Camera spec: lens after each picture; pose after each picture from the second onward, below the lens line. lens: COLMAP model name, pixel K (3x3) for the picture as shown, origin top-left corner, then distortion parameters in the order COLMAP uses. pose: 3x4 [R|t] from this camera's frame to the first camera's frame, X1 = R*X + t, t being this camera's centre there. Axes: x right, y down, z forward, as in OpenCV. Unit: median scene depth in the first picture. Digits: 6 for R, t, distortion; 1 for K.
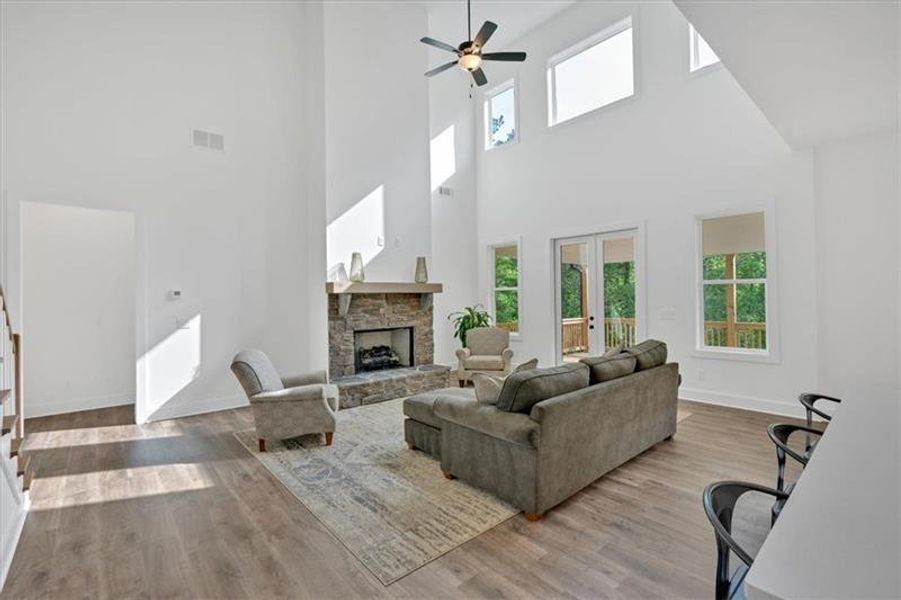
lens RADIAL K [[403.3, 0, 446.8], [0, 403.3, 296.3], [0, 0, 1]] dist [-0.012638, 0.001647]
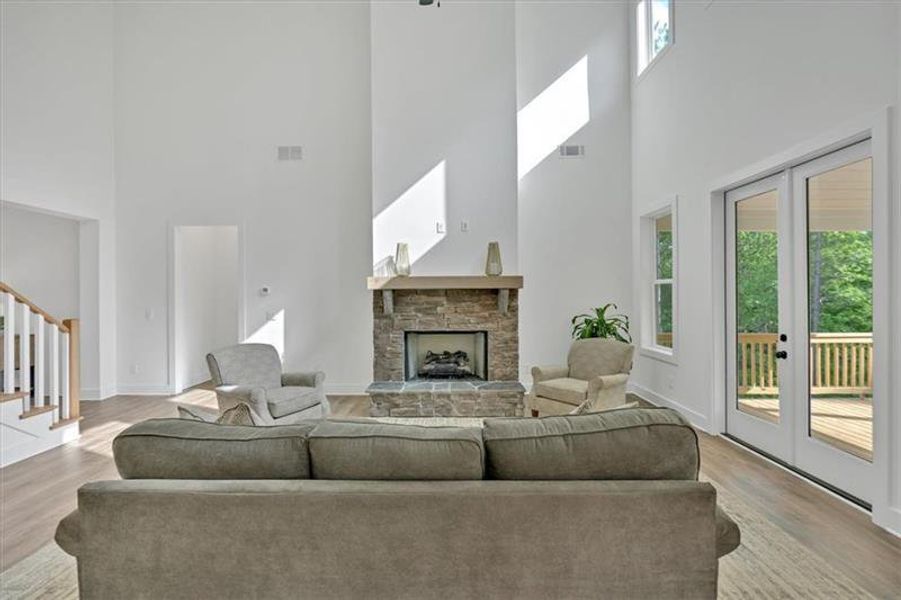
lens RADIAL K [[403.3, 0, 445.9], [0, 403.3, 296.5], [0, 0, 1]] dist [-0.012638, 0.001647]
pose [[0.744703, 0.009688, -0.667326, 0.429170], [0.001067, 0.999876, 0.015707, -0.005686], [0.667396, -0.012409, 0.744600, 0.395144]]
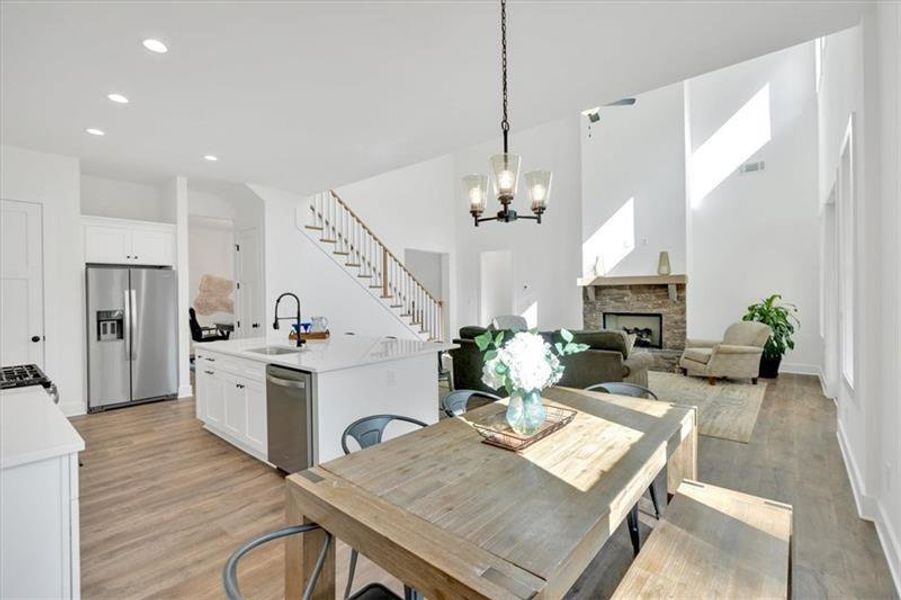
lens RADIAL K [[403.3, 0, 444.1], [0, 403.3, 300.0], [0, 0, 1]] dist [-0.012638, 0.001647]
pose [[0.134624, 0.025044, -0.990580, 1.054402], [0.017970, 0.999454, 0.027711, -0.006502], [0.990734, -0.021531, 0.134101, 0.275245]]
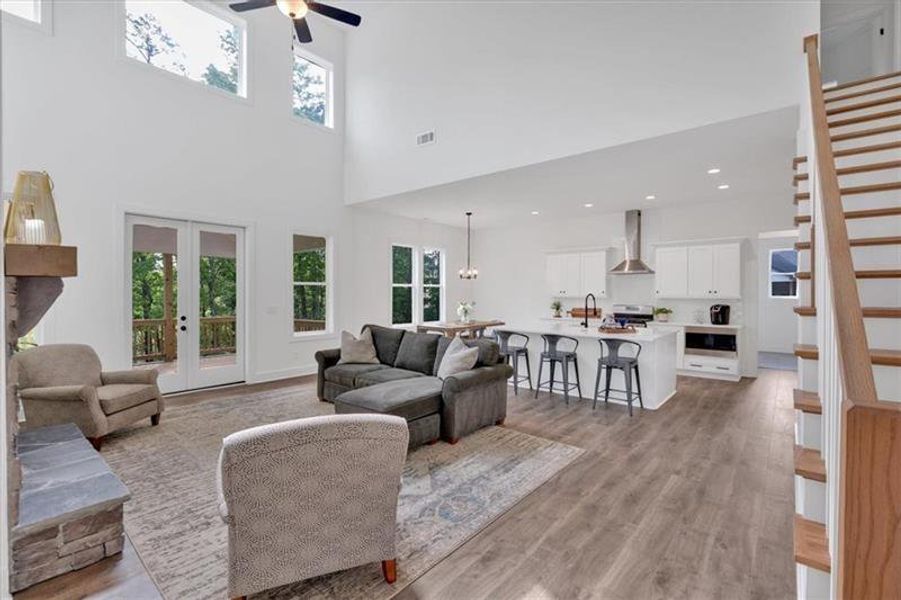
lens RADIAL K [[403.3, 0, 443.1], [0, 403.3, 294.7], [0, 0, 1]] dist [-0.012638, 0.001647]
pose [[-0.137311, 0.005079, 0.990515, -0.638286], [-0.006964, 0.999957, -0.006093, 0.006987], [-0.990503, -0.007735, -0.137270, 0.644688]]
